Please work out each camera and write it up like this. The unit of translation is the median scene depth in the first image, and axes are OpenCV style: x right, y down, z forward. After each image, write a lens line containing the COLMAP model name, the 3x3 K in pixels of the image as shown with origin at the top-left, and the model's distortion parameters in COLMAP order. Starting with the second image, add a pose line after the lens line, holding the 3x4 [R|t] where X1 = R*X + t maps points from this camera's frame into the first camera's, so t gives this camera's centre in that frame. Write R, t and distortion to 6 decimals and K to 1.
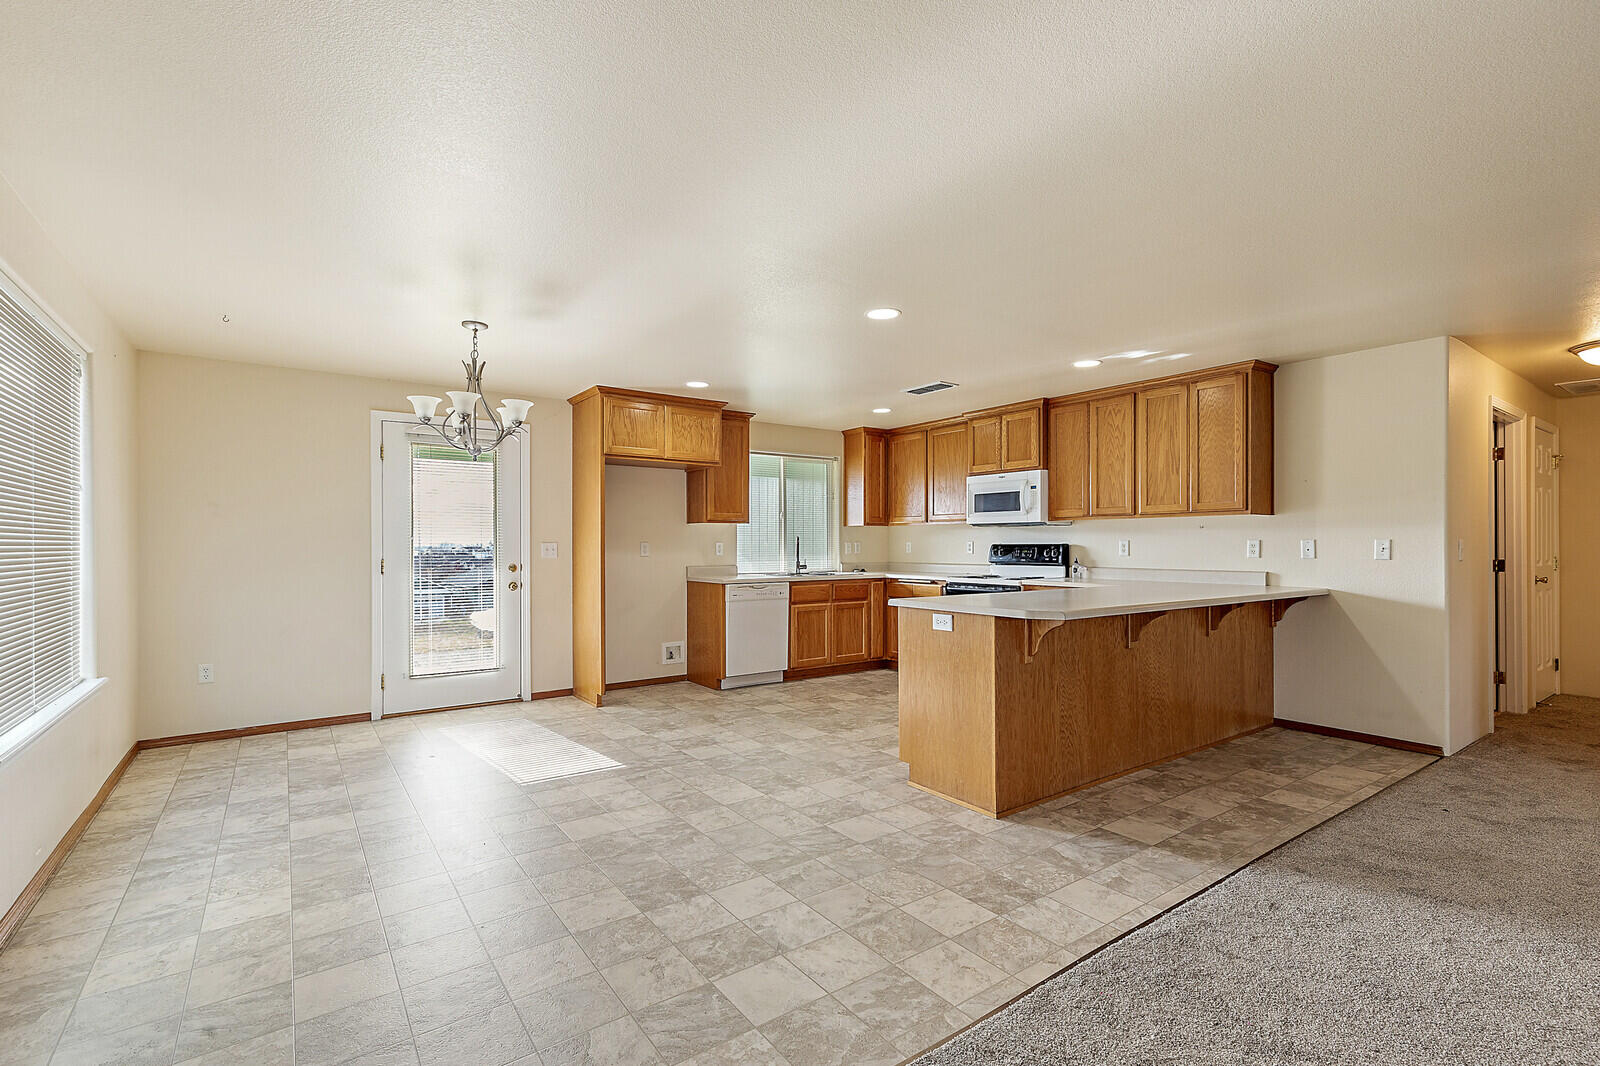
lens RADIAL K [[717.8, 0, 801.0], [0, 717.8, 542.6], [0, 0, 1]] dist [0.000691, -0.000055]
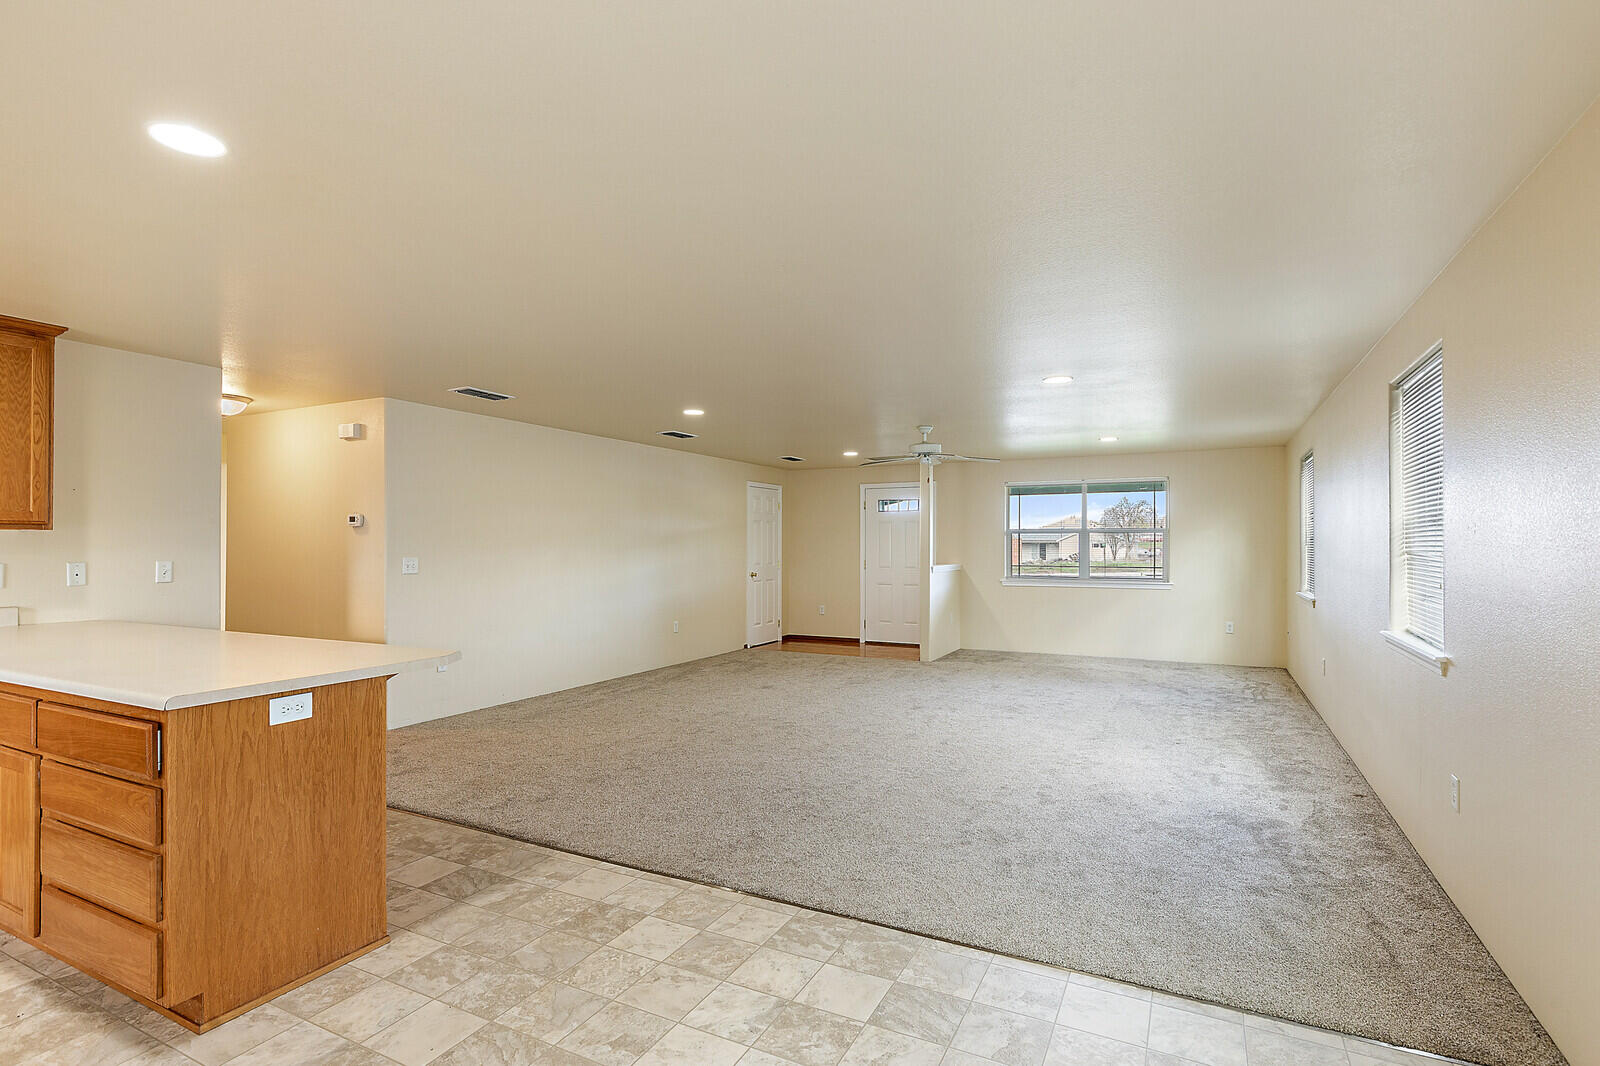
lens RADIAL K [[781.3, 0, 798.1], [0, 781.3, 539.7], [0, 0, 1]] dist [-0.001358, 0.000032]
pose [[-0.458032, 0.007487, 0.888904, -0.360293], [-0.001129, 0.999959, -0.009005, -0.018149], [-0.888935, -0.005128, -0.458005, 0.541416]]
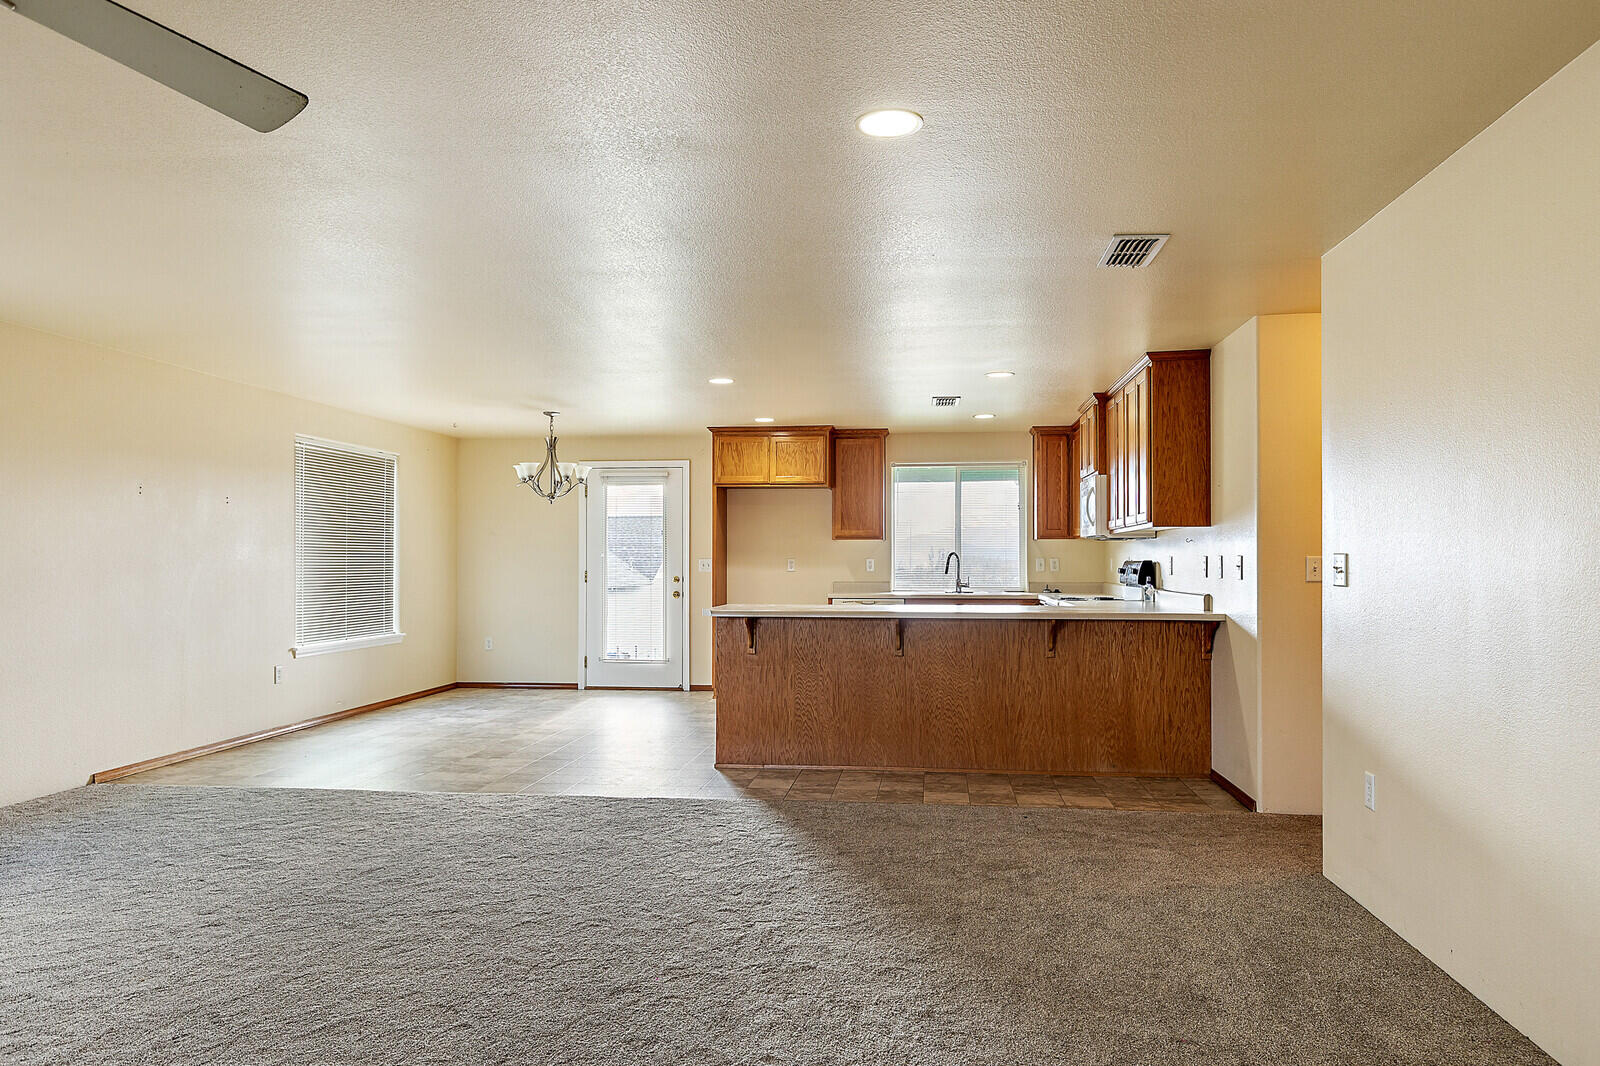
lens RADIAL K [[1077.0, 0, 800.0], [0, 1077.0, 533.0], [0, 0, 1]] dist [0.000228, -0.000020]
pose [[0.738643, -0.016628, -0.673892, 0.938145], [-0.000679, 0.999677, -0.025410, 0.002416], [0.674096, 0.019226, 0.738393, -0.196406]]
